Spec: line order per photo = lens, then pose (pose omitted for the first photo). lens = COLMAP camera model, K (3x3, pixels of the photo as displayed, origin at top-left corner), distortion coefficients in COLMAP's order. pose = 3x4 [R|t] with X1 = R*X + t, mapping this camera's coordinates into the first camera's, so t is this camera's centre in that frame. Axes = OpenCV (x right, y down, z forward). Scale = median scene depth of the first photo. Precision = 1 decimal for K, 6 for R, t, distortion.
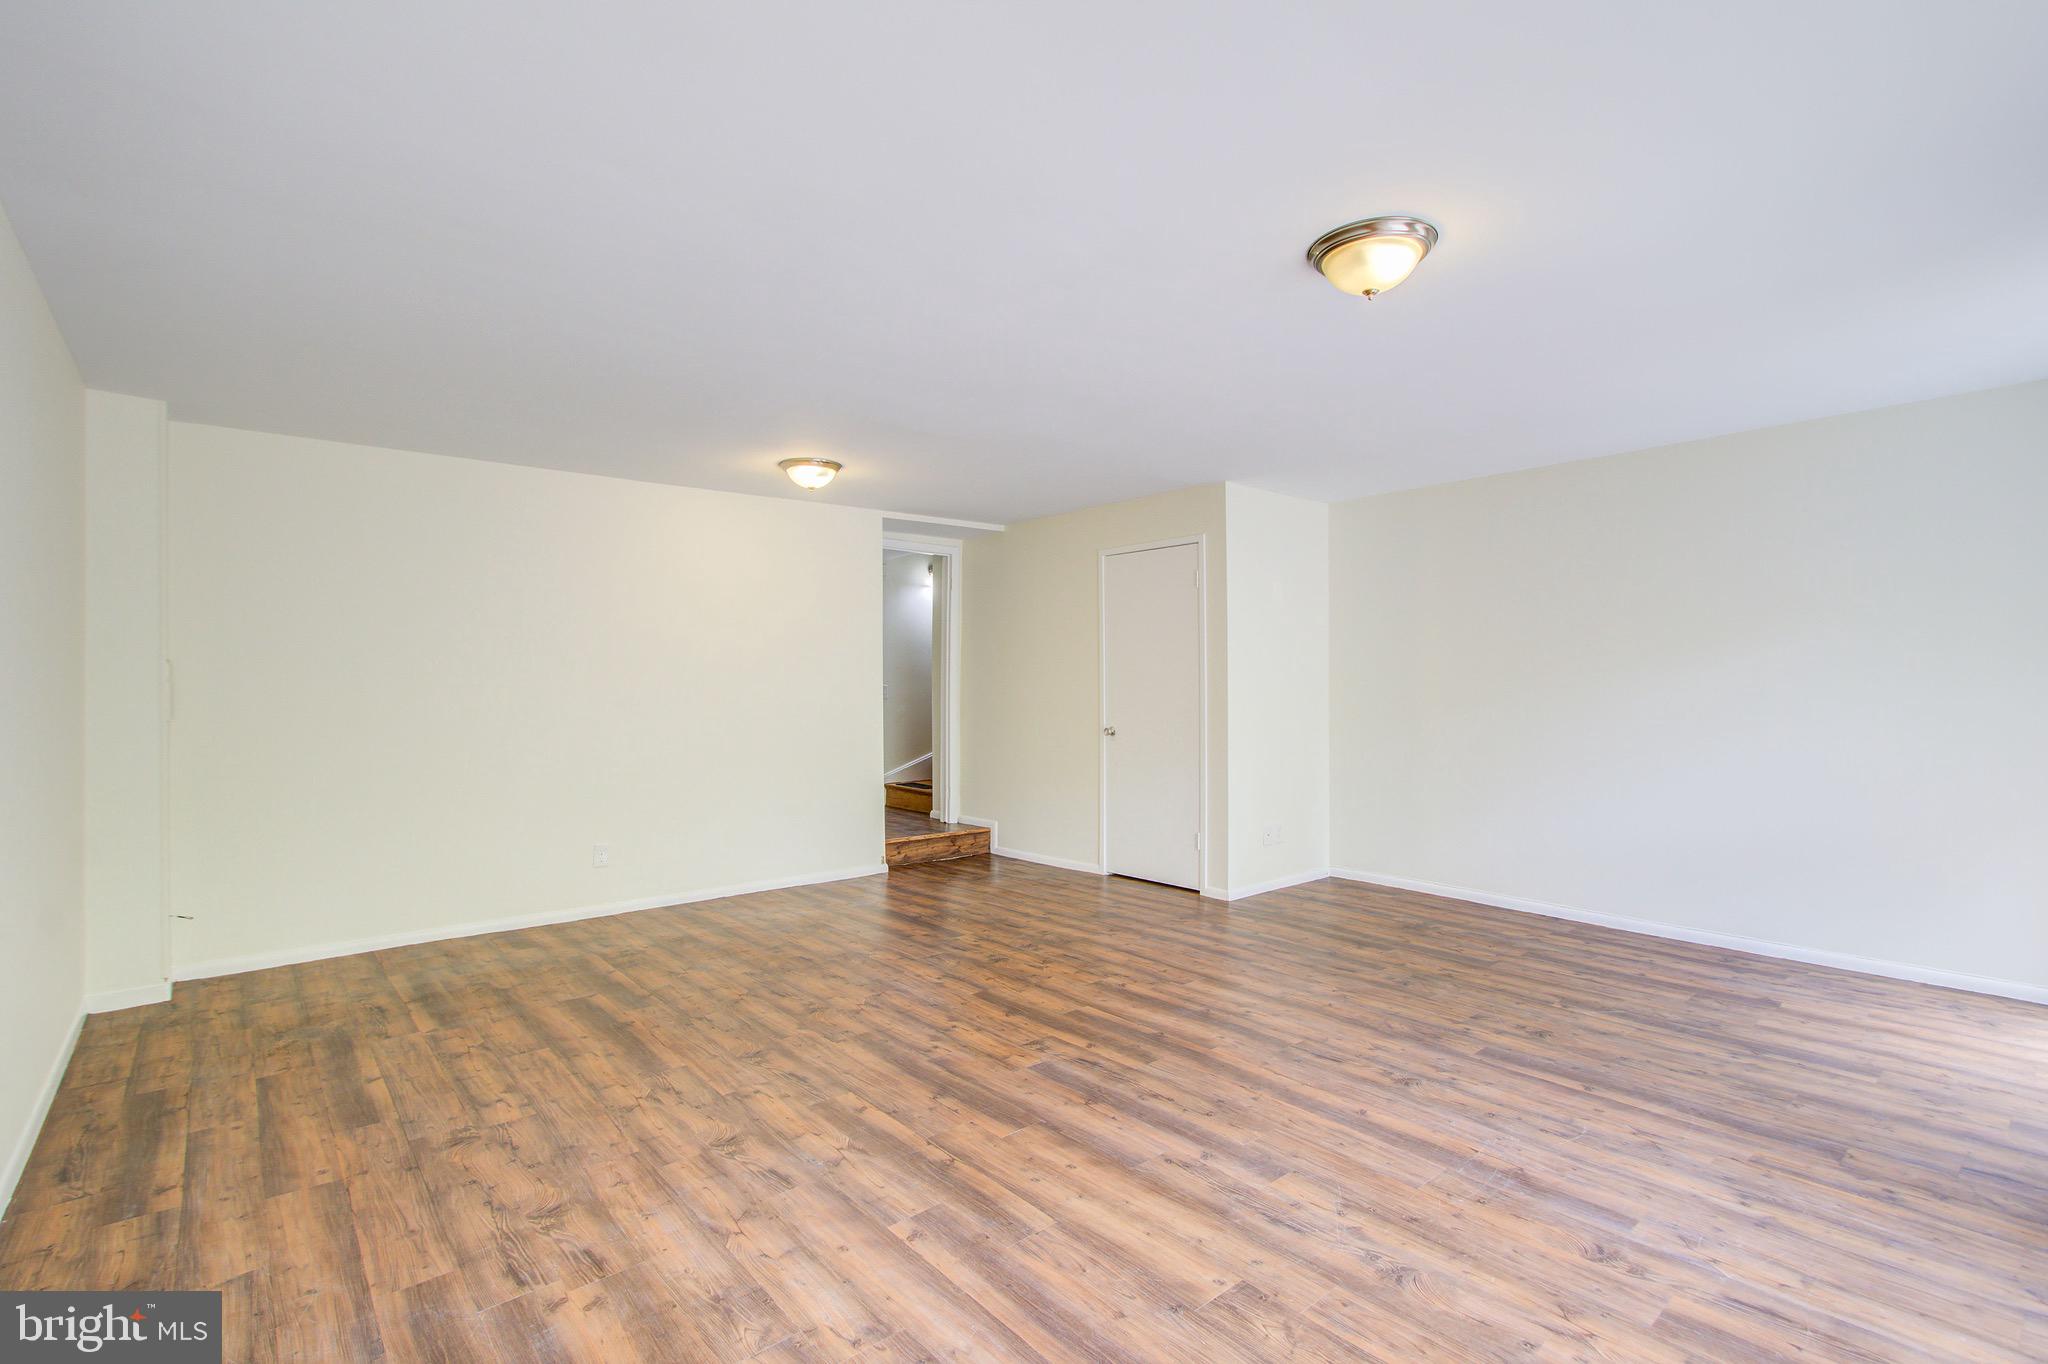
lens RADIAL K [[935.7, 0, 1023.6], [0, 935.7, 681.8], [0, 0, 1]] dist [0.002434, 0.000657]
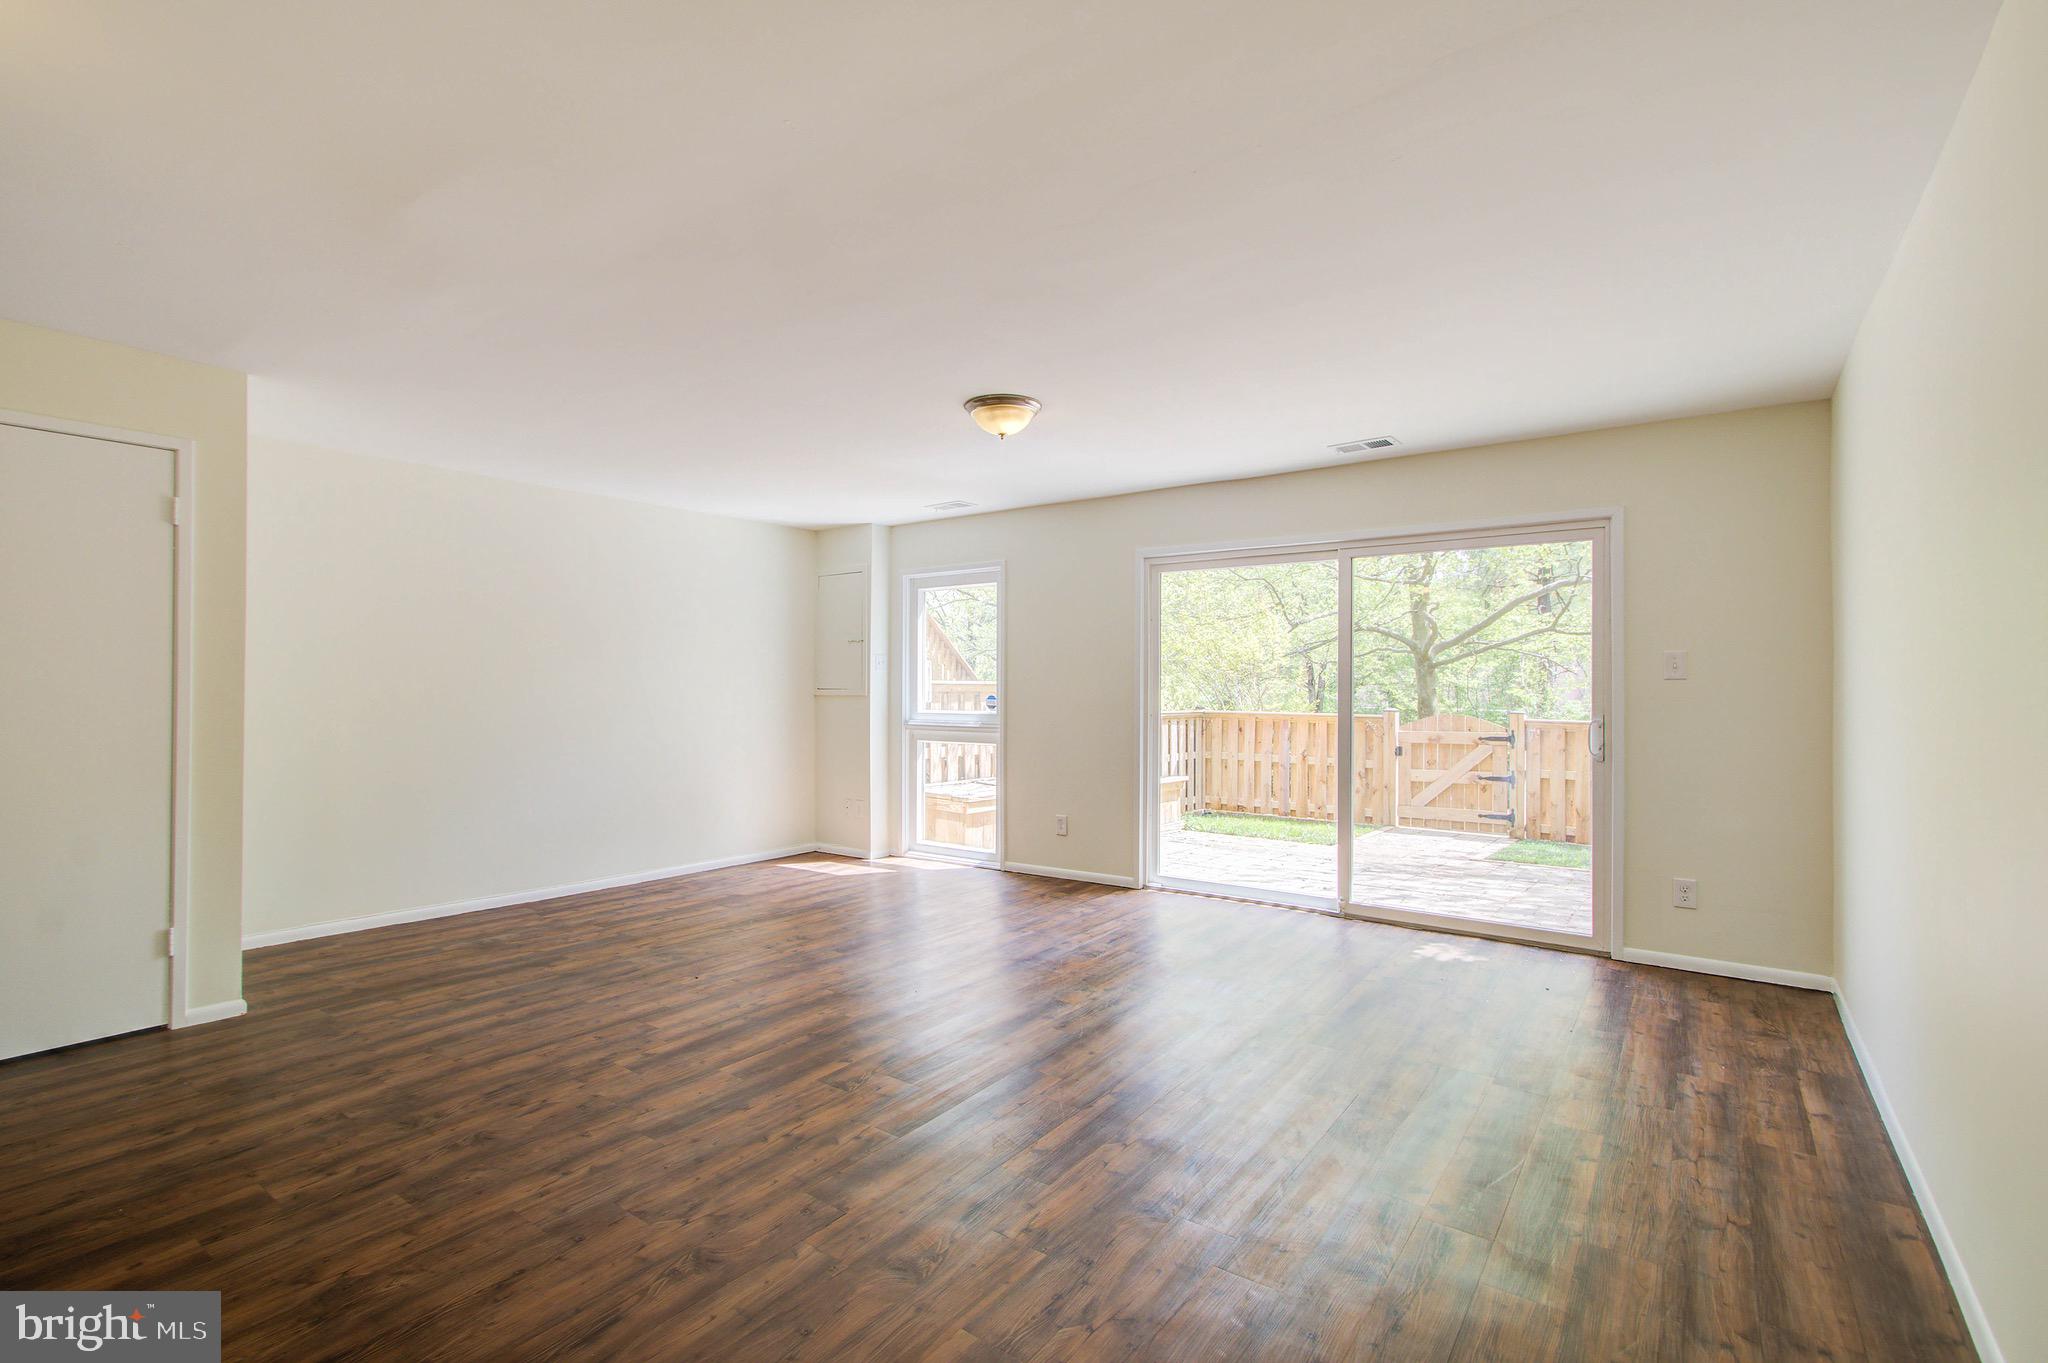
lens RADIAL K [[935.7, 0, 988.8], [0, 935.7, 683.1], [0, 0, 1]] dist [0.002434, 0.000657]
pose [[-0.213007, 0.010277, 0.976997, -0.784557], [-0.008338, 0.999889, -0.012336, 0.010527], [-0.977015, -0.010774, -0.212897, 0.927953]]
